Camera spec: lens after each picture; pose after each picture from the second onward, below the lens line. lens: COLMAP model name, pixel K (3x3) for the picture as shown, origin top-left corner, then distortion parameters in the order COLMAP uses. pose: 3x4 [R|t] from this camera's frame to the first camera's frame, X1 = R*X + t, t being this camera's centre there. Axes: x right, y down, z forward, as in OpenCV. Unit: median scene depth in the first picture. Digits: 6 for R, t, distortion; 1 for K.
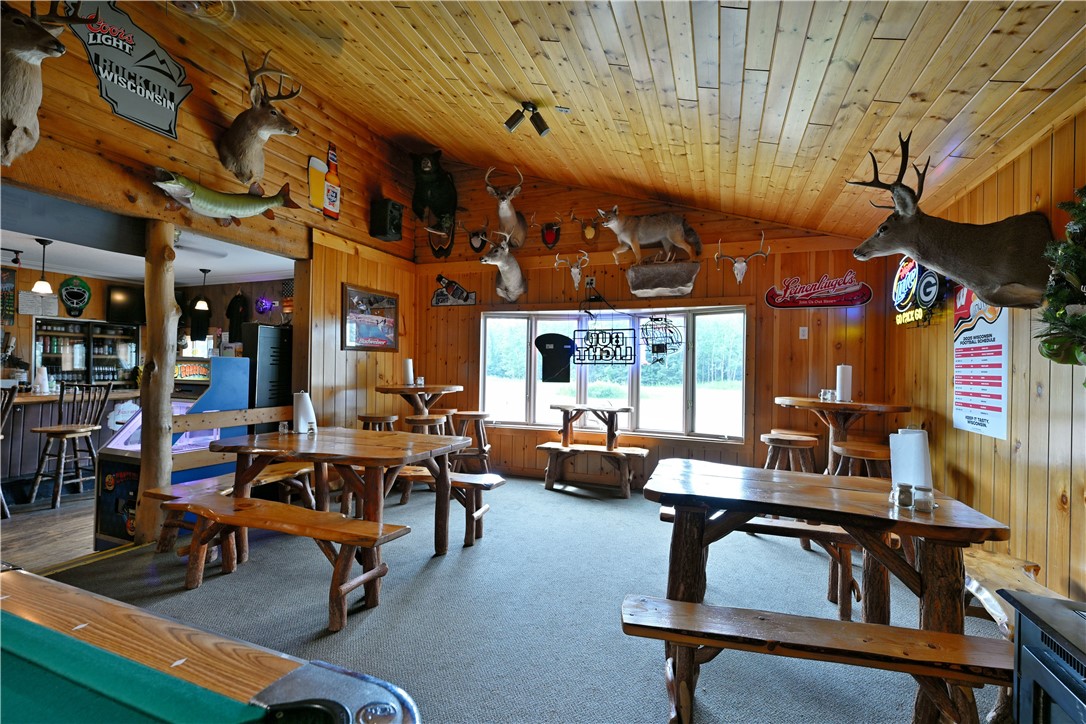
lens RADIAL K [[473.7, 0, 540.0], [0, 473.7, 364.0], [0, 0, 1]] dist [-0.000044, -0.000141]
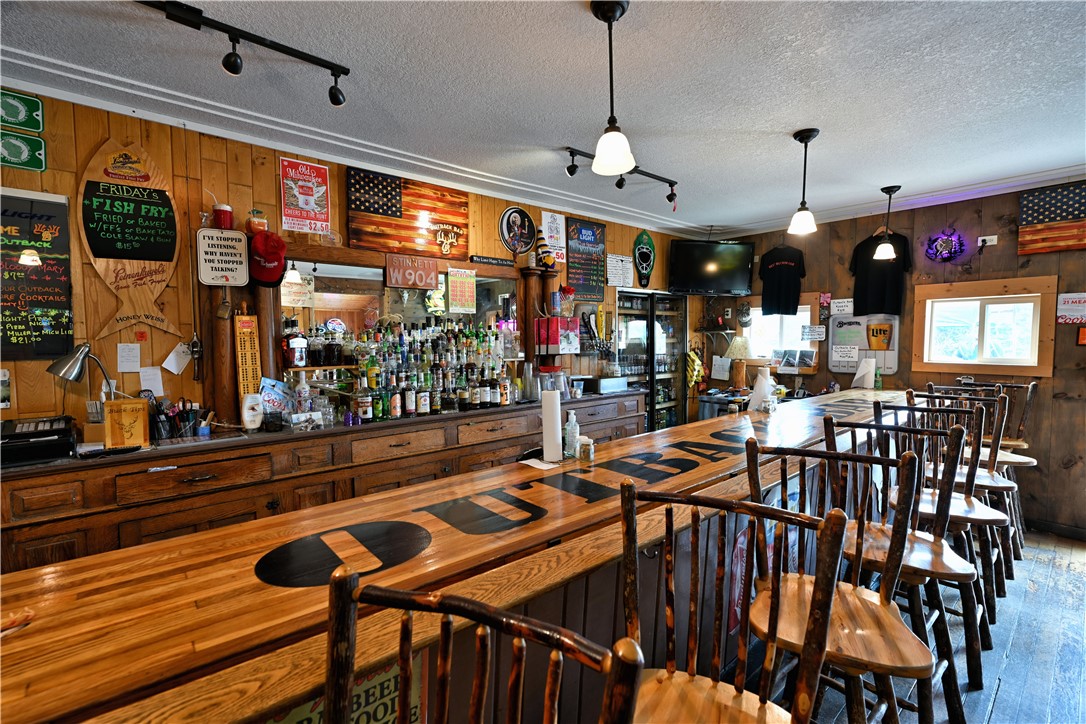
lens RADIAL K [[484.5, 0, 539.3], [0, 484.5, 364.3], [0, 0, 1]] dist [-0.000611, -0.000257]
pose [[0.880275, 0.011241, -0.474331, -1.125709], [0.019022, 0.998079, 0.058956, -0.041637], [0.474082, -0.060920, 0.878370, 0.386988]]
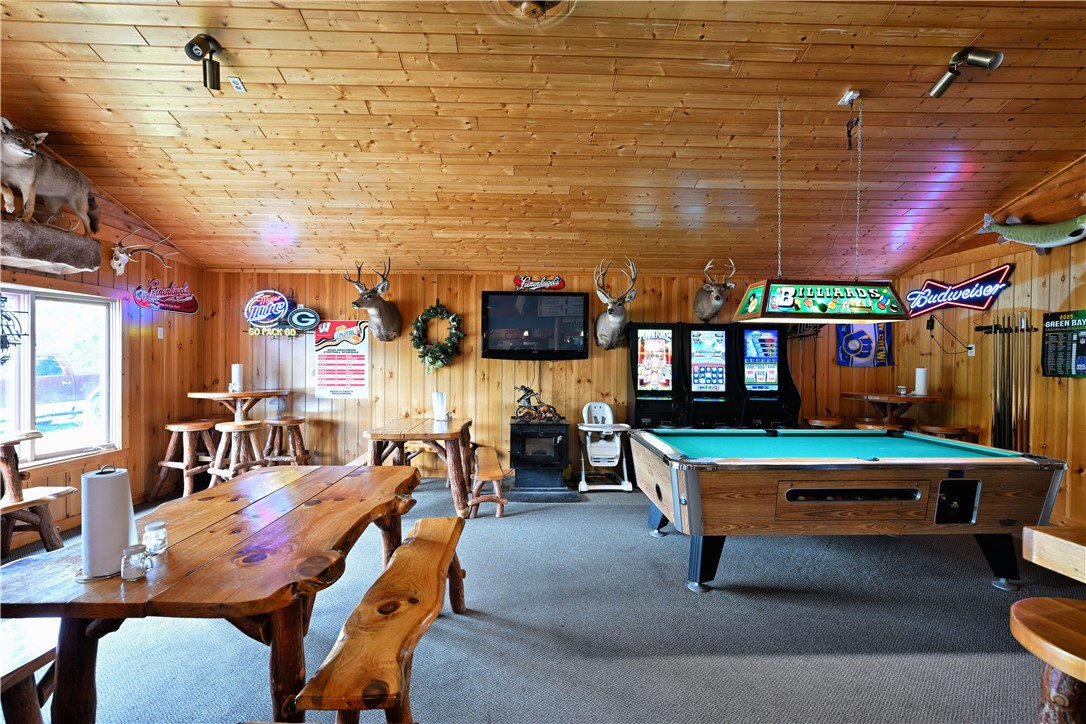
lens RADIAL K [[484.5, 0, 539.3], [0, 484.5, 364.3], [0, 0, 1]] dist [-0.000611, -0.000257]
pose [[-0.392697, -0.025815, 0.919306, -0.726610], [-0.018138, 0.999629, 0.020323, -0.030746], [-0.919489, -0.008693, -0.393019, 0.595932]]
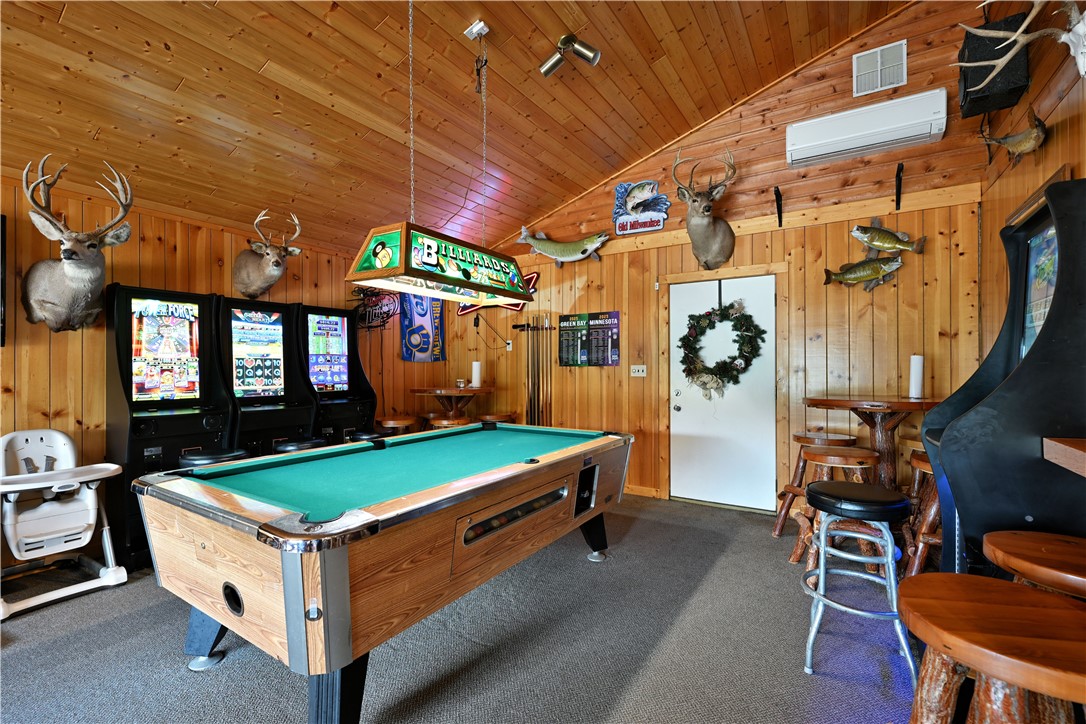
lens RADIAL K [[473.7, 0, 540.0], [0, 473.7, 364.0], [0, 0, 1]] dist [-0.000044, -0.000141]
pose [[-0.977999, -0.010702, 0.208337, -0.456145], [-0.012300, 0.999904, -0.006380, -0.005368], [-0.208249, -0.008802, -0.978036, 0.456698]]
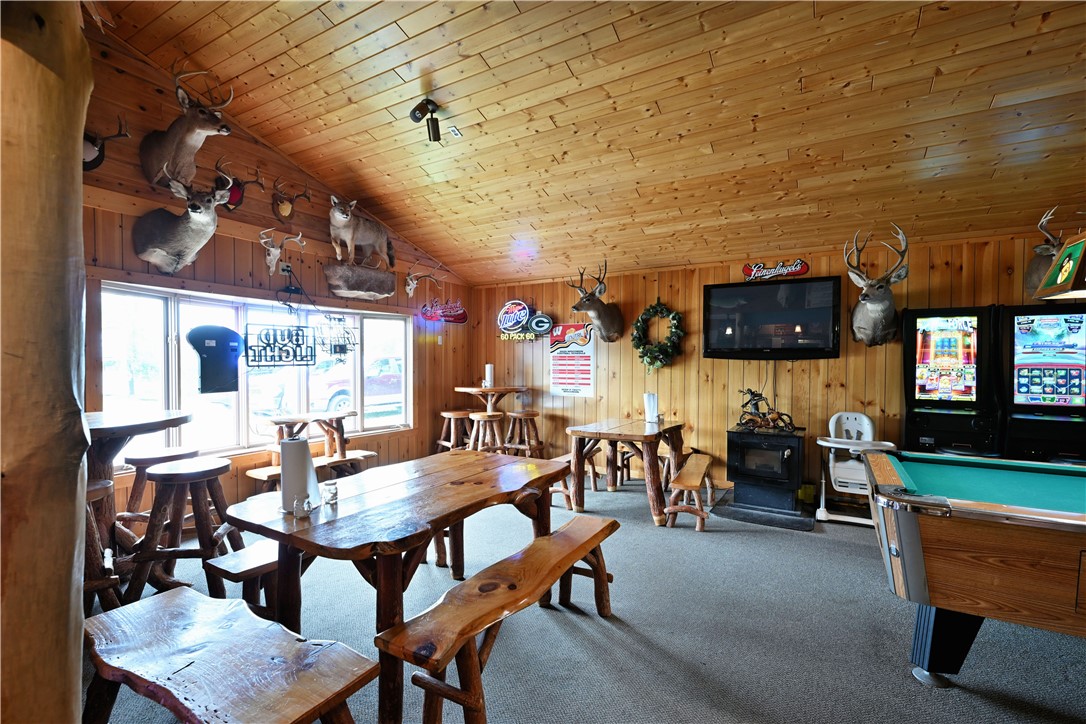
lens RADIAL K [[488.7, 0, 539.7], [0, 488.7, 370.8], [0, 0, 1]] dist [0.003510, 0.000210]
pose [[0.164867, -0.037030, 0.985620, -0.732630], [-0.005560, 0.999244, 0.038471, -0.030624], [-0.986300, -0.011823, 0.164537, 0.447267]]
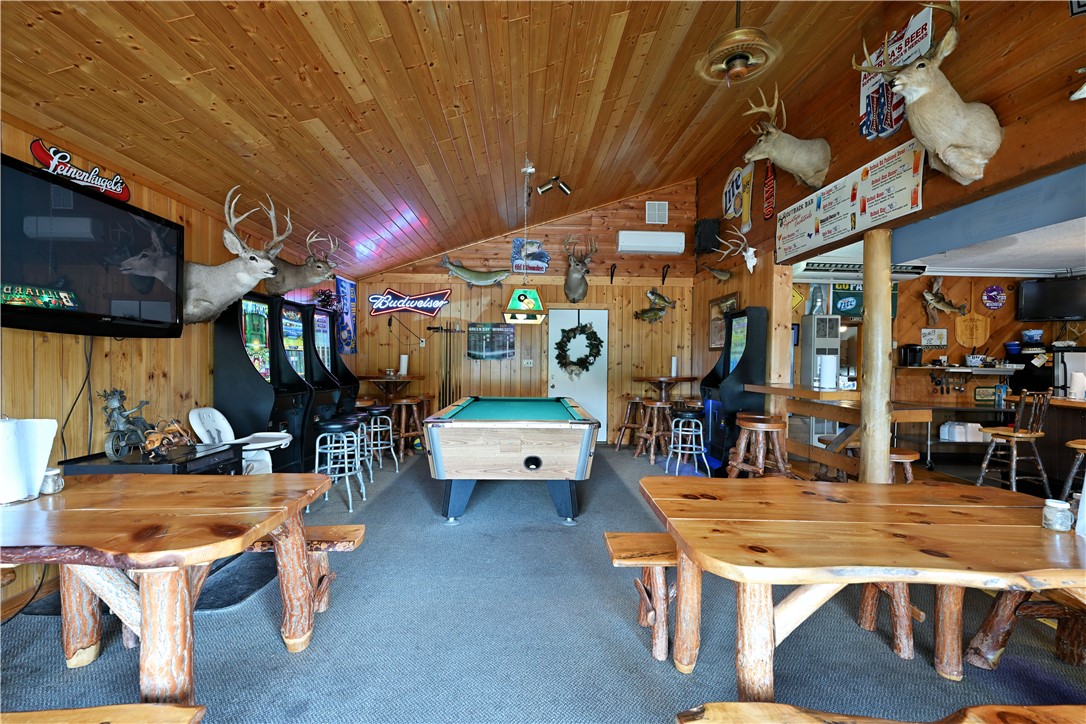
lens RADIAL K [[473.7, 0, 540.0], [0, 473.7, 364.0], [0, 0, 1]] dist [-0.000044, -0.000141]
pose [[-0.922138, -0.021262, -0.386275, 0.083237], [-0.021905, 0.999756, -0.002738, 0.006072], [0.386239, 0.005937, -0.922379, 0.851846]]
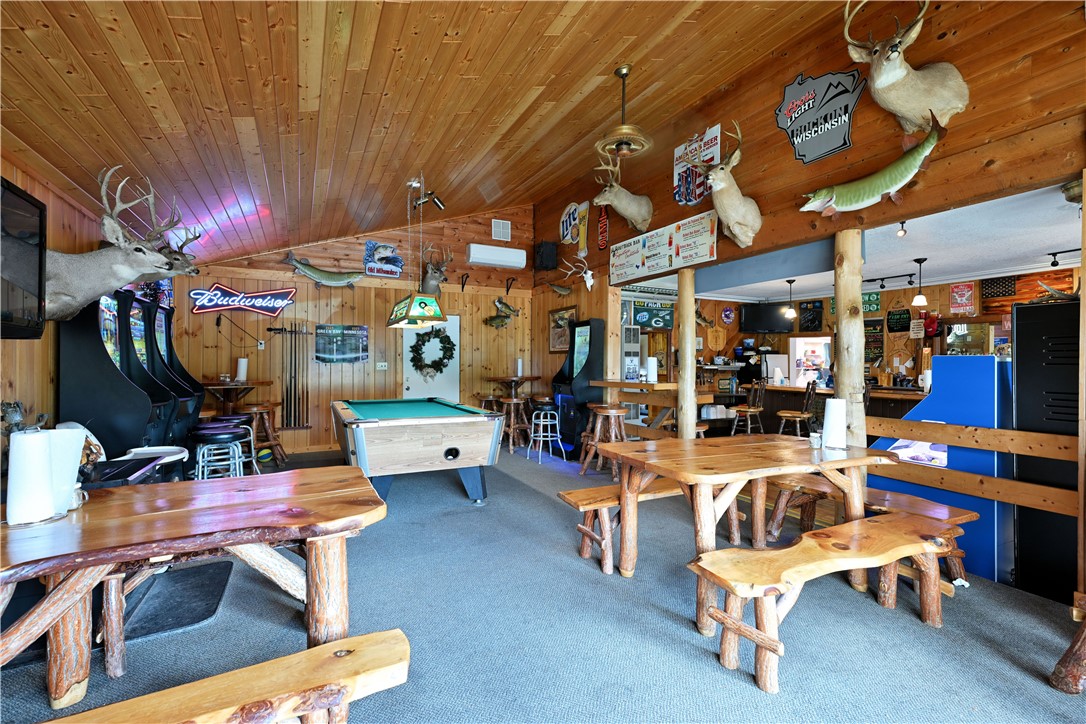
lens RADIAL K [[478.2, 0, 539.5], [0, 478.2, 360.1], [0, 0, 1]] dist [0.009769, 0.000099]
pose [[-0.677337, -0.020923, -0.735375, 0.315392], [-0.006134, 0.999721, -0.022795, 0.012286], [0.735647, -0.010929, -0.677277, 0.850673]]
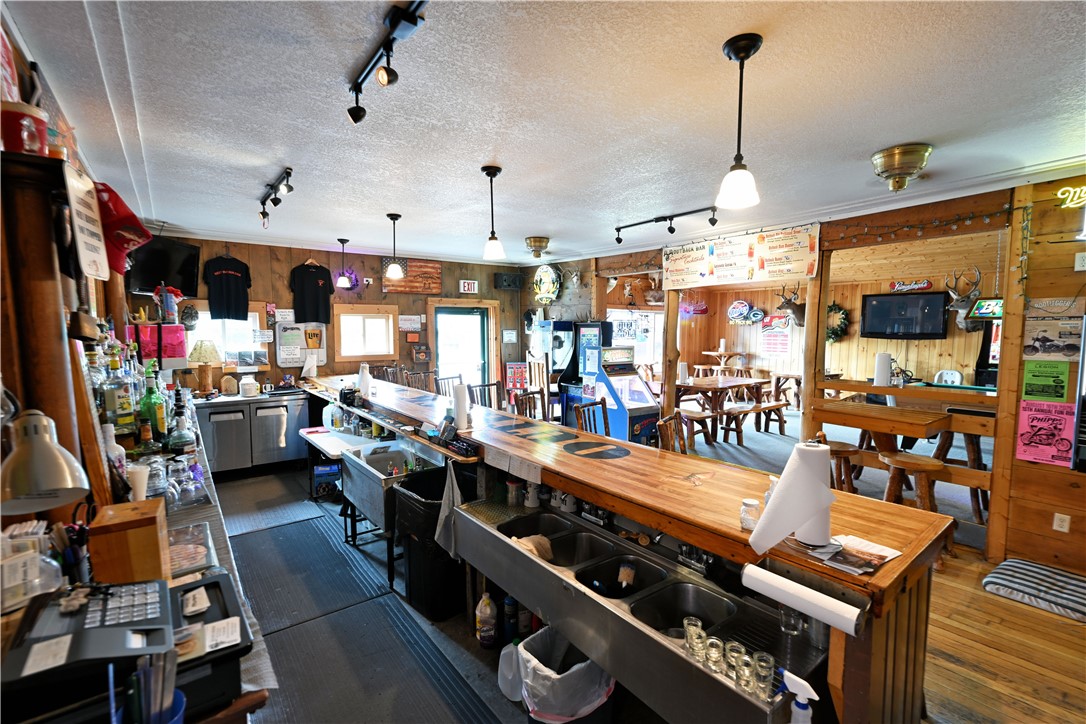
lens RADIAL K [[484.4, 0, 543.5], [0, 484.4, 367.4], [0, 0, 1]] dist [0.000014, -0.000056]
pose [[0.527223, -0.081161, 0.845842, -1.785740], [-0.003737, 0.995197, 0.097822, -0.080993], [-0.849719, -0.054735, 0.524387, 0.320541]]
